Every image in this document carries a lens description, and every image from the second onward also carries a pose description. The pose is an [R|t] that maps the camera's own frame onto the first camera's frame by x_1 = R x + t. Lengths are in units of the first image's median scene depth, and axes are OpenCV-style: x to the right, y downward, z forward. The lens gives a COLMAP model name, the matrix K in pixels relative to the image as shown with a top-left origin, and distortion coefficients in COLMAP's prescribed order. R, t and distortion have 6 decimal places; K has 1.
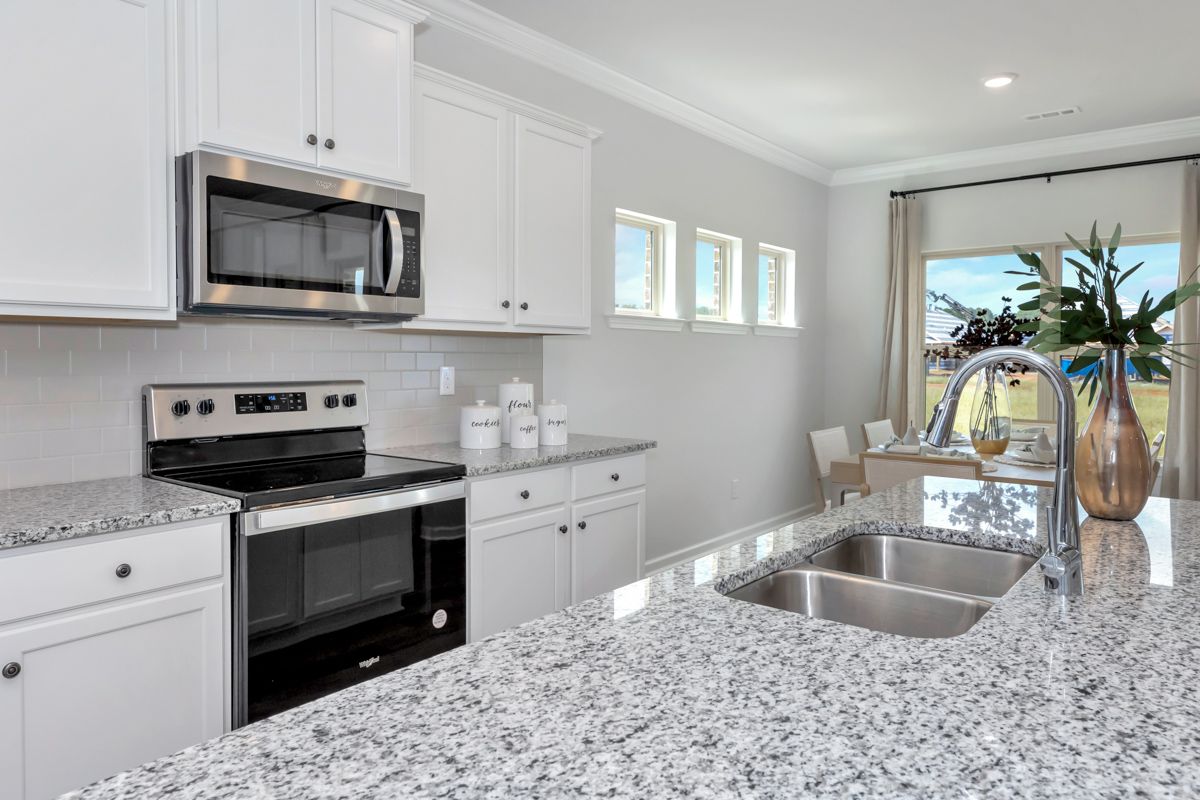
lens RADIAL K [[796.6, 0, 598.4], [0, 796.6, 377.6], [0, 0, 1]] dist [0.005397, 0.001470]
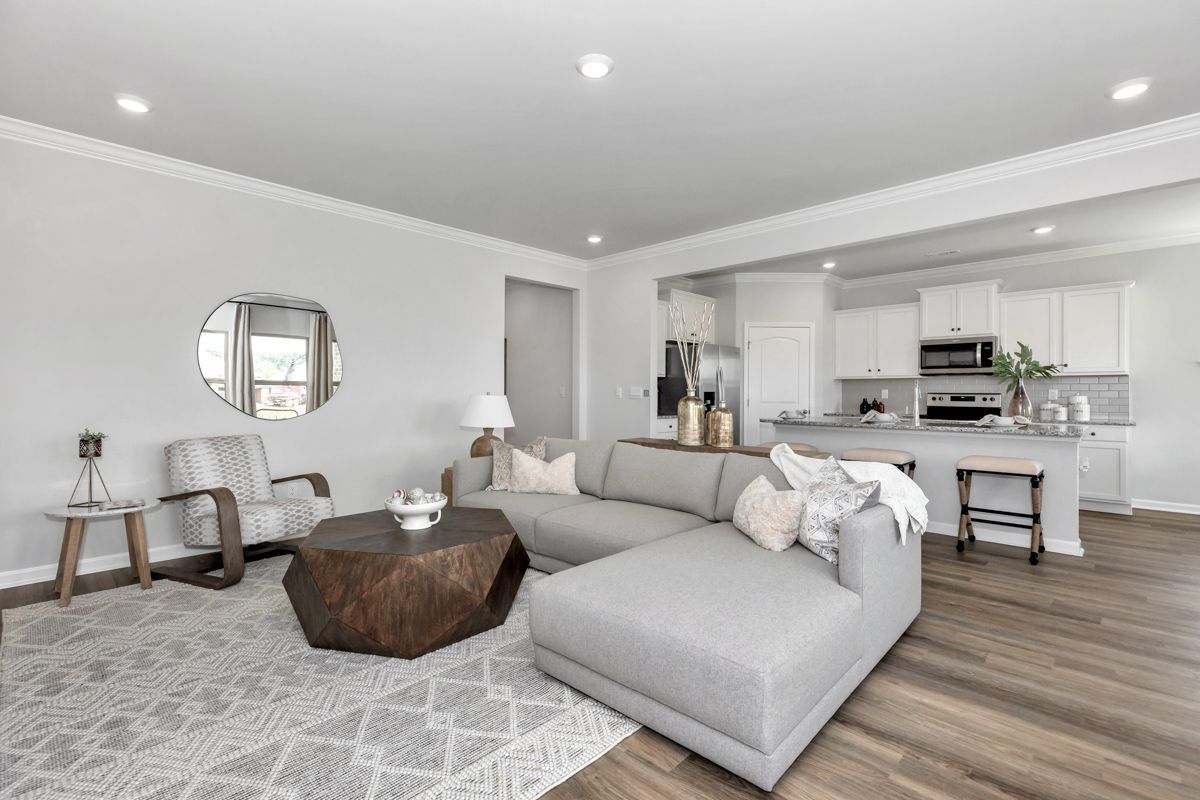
lens RADIAL K [[559.0, 0, 602.7], [0, 559.0, 388.2], [0, 0, 1]] dist [0.003713, -0.000200]
pose [[-0.091467, -0.014881, -0.995697, 2.218283], [-0.033918, 0.999355, -0.011820, 0.067810], [0.995230, 0.032691, -0.091912, -0.384172]]
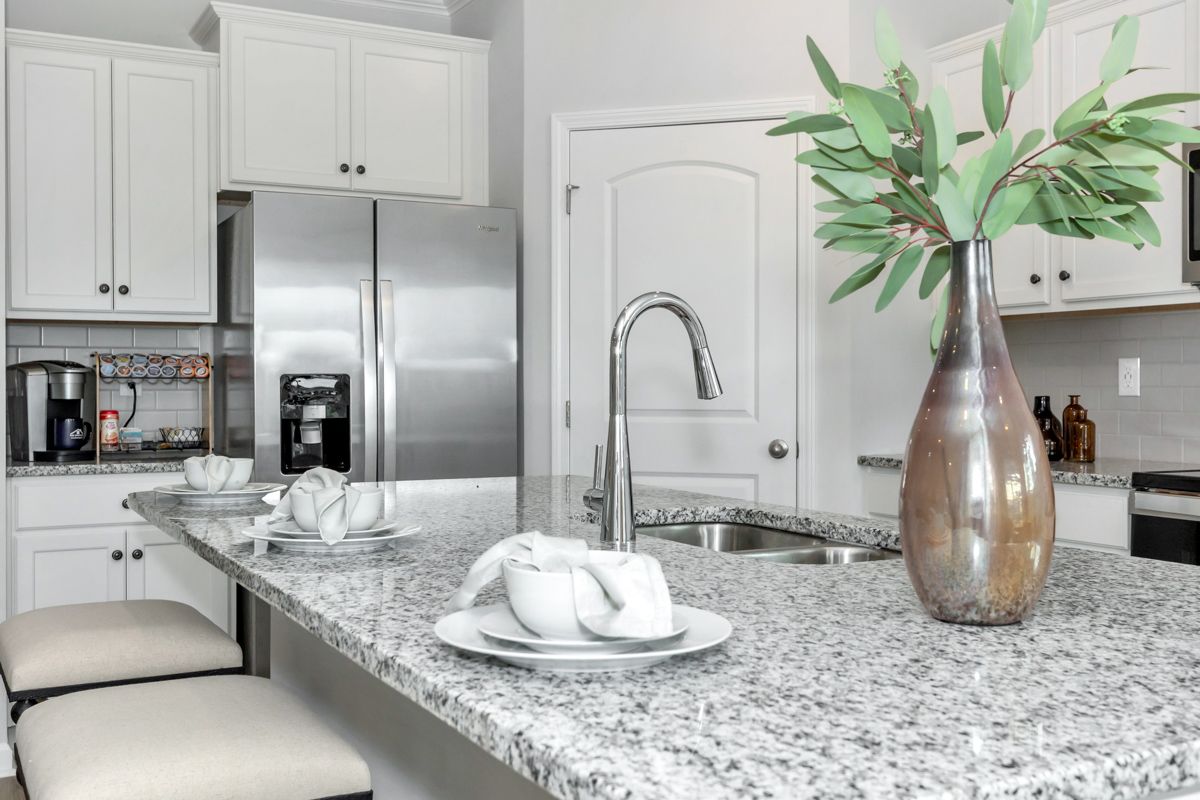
lens RADIAL K [[1227.7, 0, 620.7], [0, 1227.7, 394.8], [0, 0, 1]] dist [-0.010452, 0.001917]
pose [[-0.391377, 0.003681, -0.920223, 0.925016], [-0.026899, 0.999519, 0.015439, 0.031517], [0.919837, 0.030796, -0.391090, 0.752058]]
